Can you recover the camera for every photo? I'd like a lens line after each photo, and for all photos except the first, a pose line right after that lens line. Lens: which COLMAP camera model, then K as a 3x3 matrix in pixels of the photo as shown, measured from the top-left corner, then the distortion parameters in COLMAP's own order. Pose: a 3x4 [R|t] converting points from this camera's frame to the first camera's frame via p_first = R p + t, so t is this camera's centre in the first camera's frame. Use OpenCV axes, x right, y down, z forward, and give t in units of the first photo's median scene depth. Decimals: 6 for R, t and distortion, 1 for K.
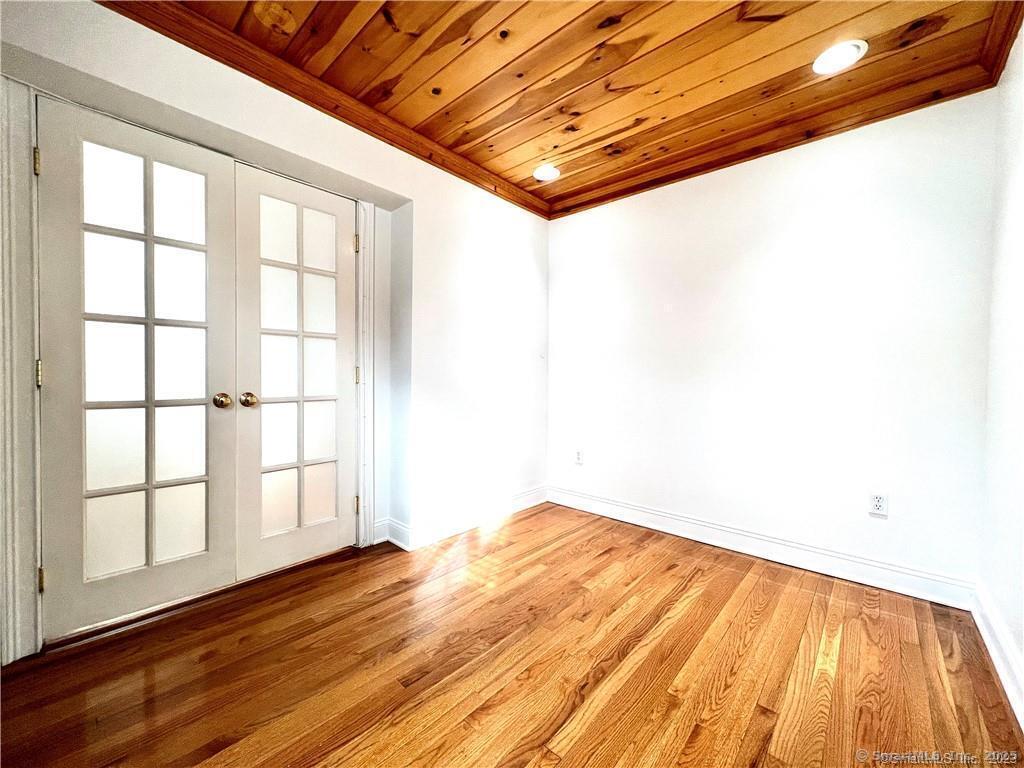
lens RADIAL K [[408.3, 0, 510.1], [0, 408.3, 380.1], [0, 0, 1]] dist [-0.000628, 0.000908]
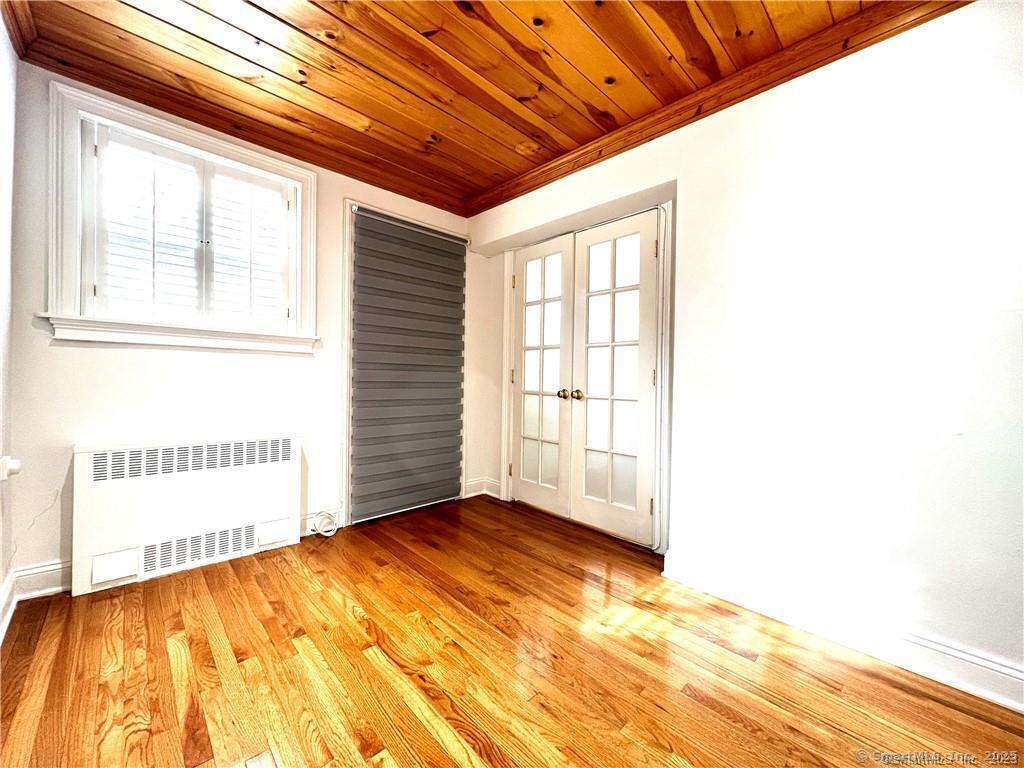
lens RADIAL K [[408.3, 0, 510.3], [0, 408.3, 382.5], [0, 0, 1]] dist [-0.000628, 0.000908]
pose [[-0.073123, -0.000059, -0.997323, 0.870524], [-0.031541, 0.999500, 0.002254, 0.008290], [0.996824, 0.031621, -0.073089, 0.942575]]
